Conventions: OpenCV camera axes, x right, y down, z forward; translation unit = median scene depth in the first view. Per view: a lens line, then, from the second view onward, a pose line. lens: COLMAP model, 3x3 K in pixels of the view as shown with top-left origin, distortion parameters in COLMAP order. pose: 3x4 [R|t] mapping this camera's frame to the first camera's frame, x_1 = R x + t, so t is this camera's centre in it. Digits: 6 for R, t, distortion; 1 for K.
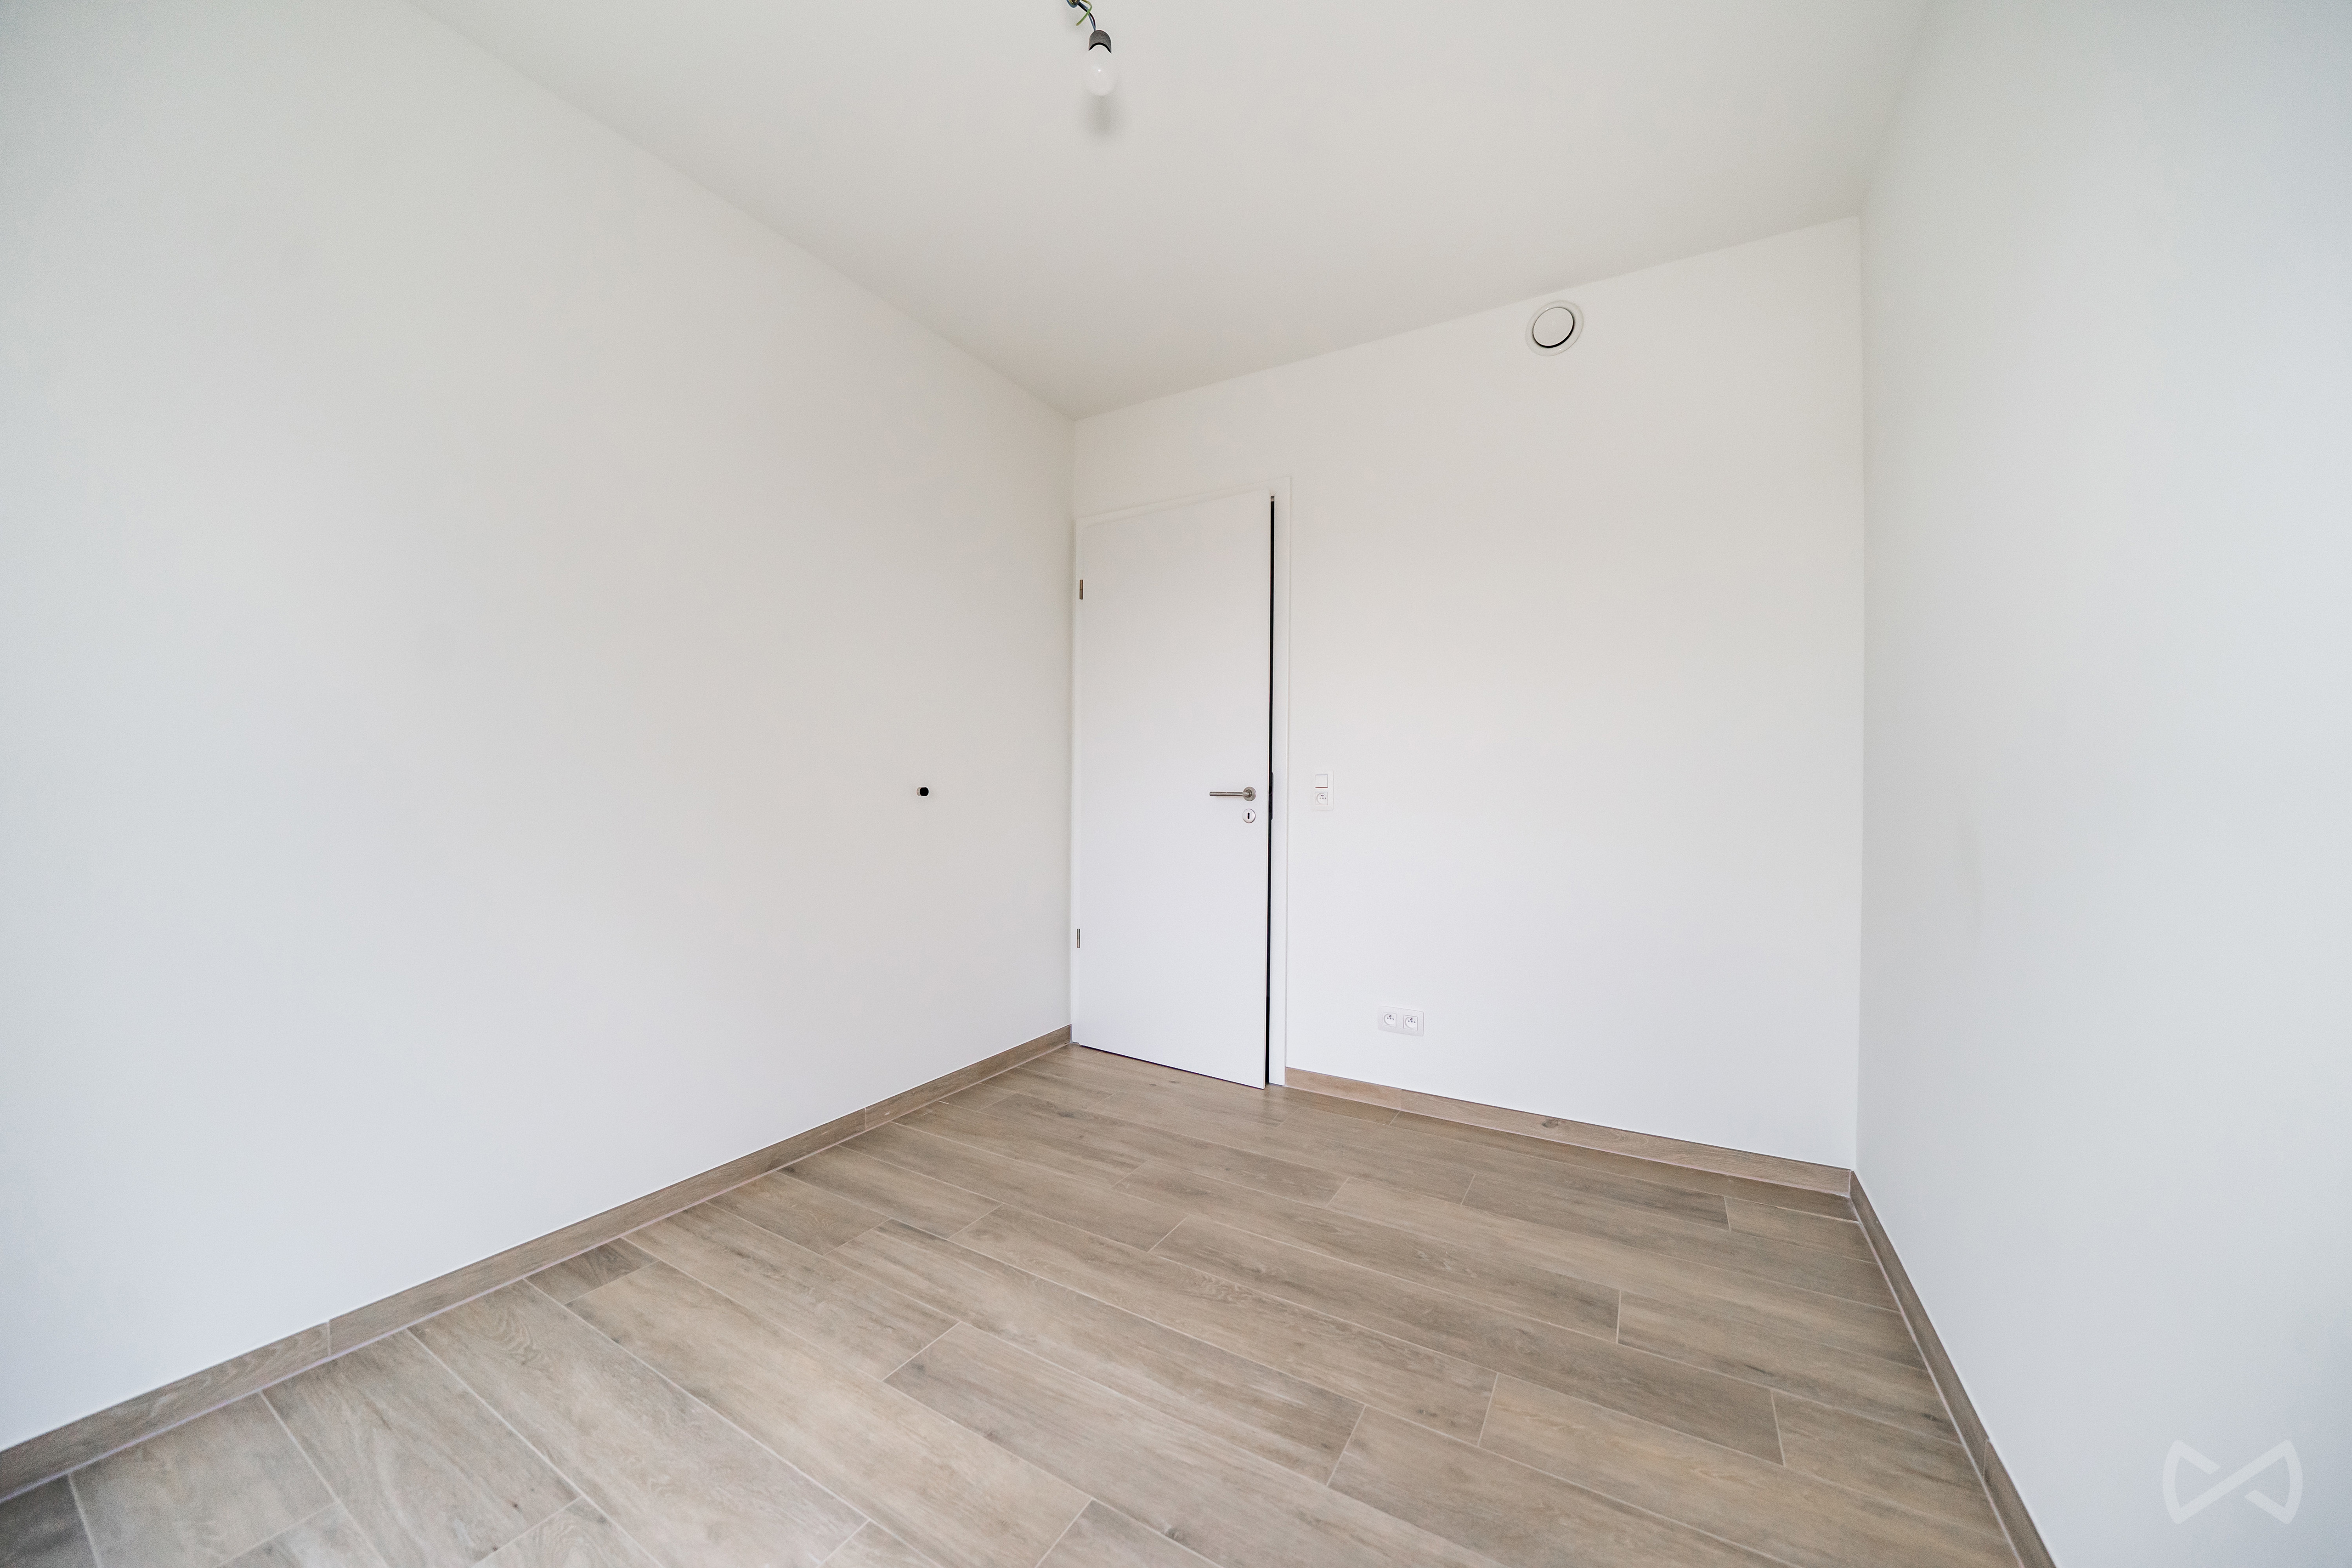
lens RADIAL K [[804.5, 0, 1177.9], [0, 804.5, 784.7], [0, 0, 1]] dist [0.000127, 0.000003]
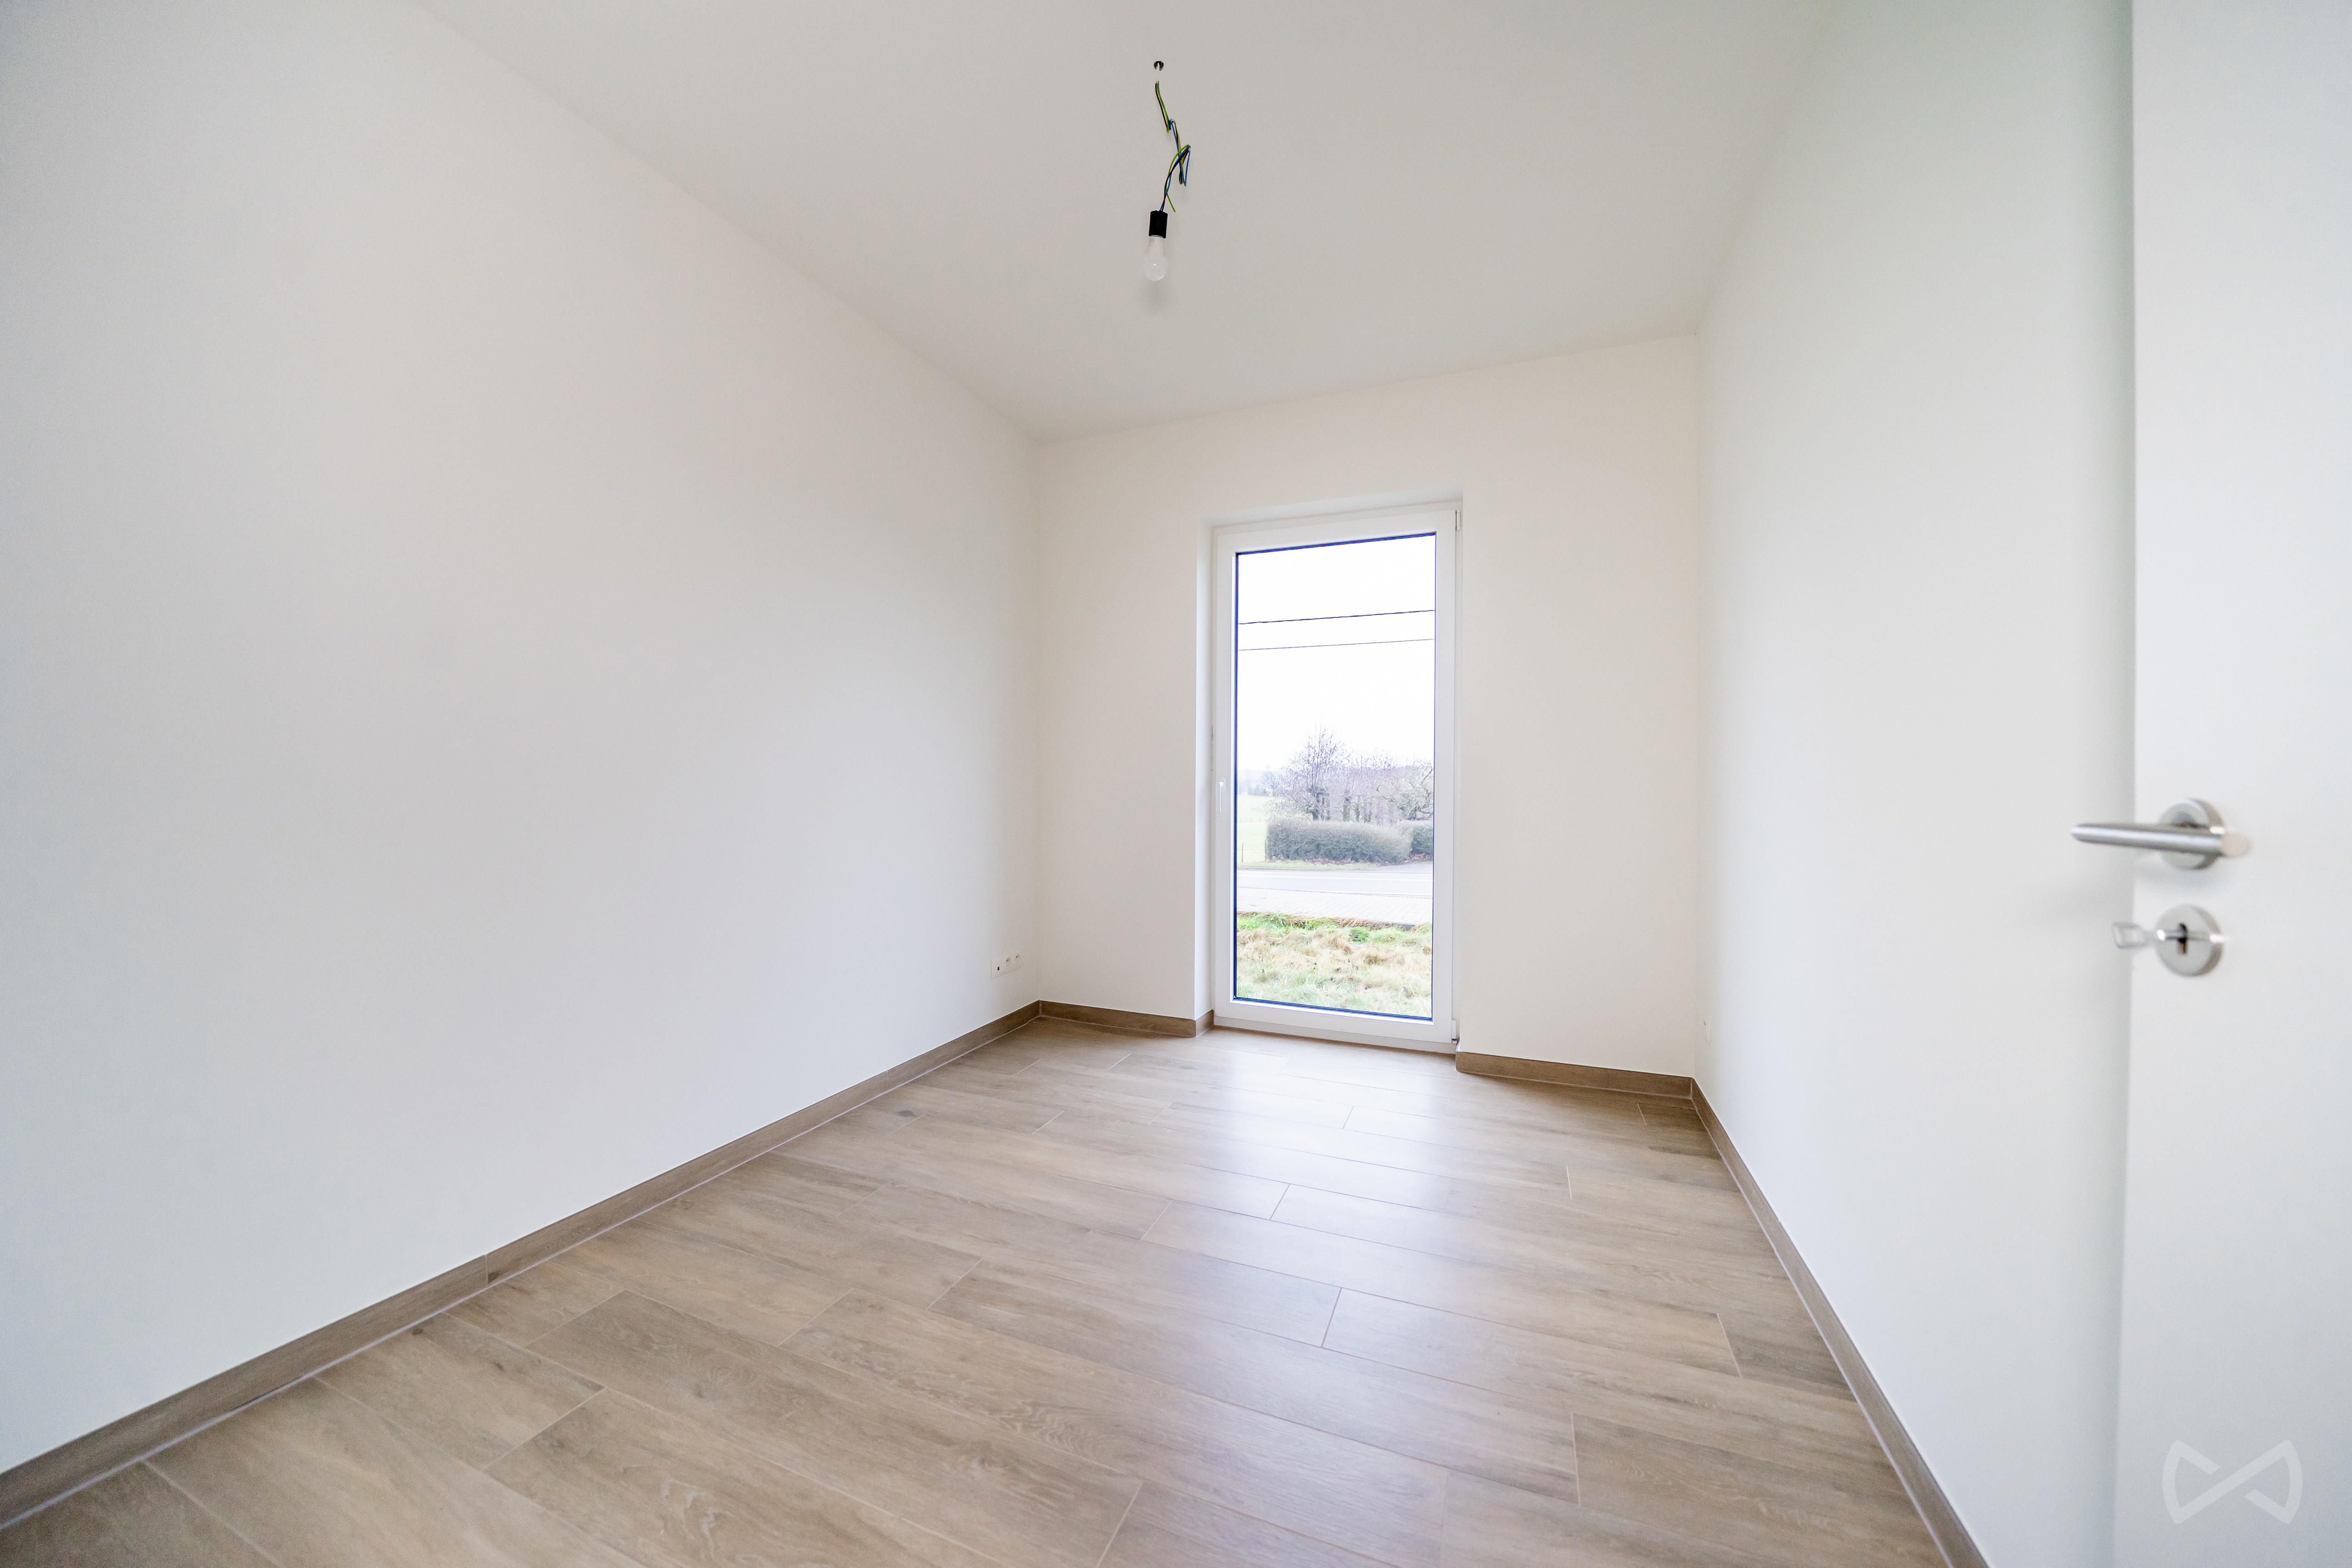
lens RADIAL K [[804.5, 0, 1178.4], [0, 804.5, 782.7], [0, 0, 1]] dist [0.000127, 0.000003]
pose [[-0.988910, -0.010083, -0.148176, 0.047346], [-0.010384, 0.999945, 0.001262, -0.000215], [0.148155, 0.002786, -0.988960, 2.031752]]
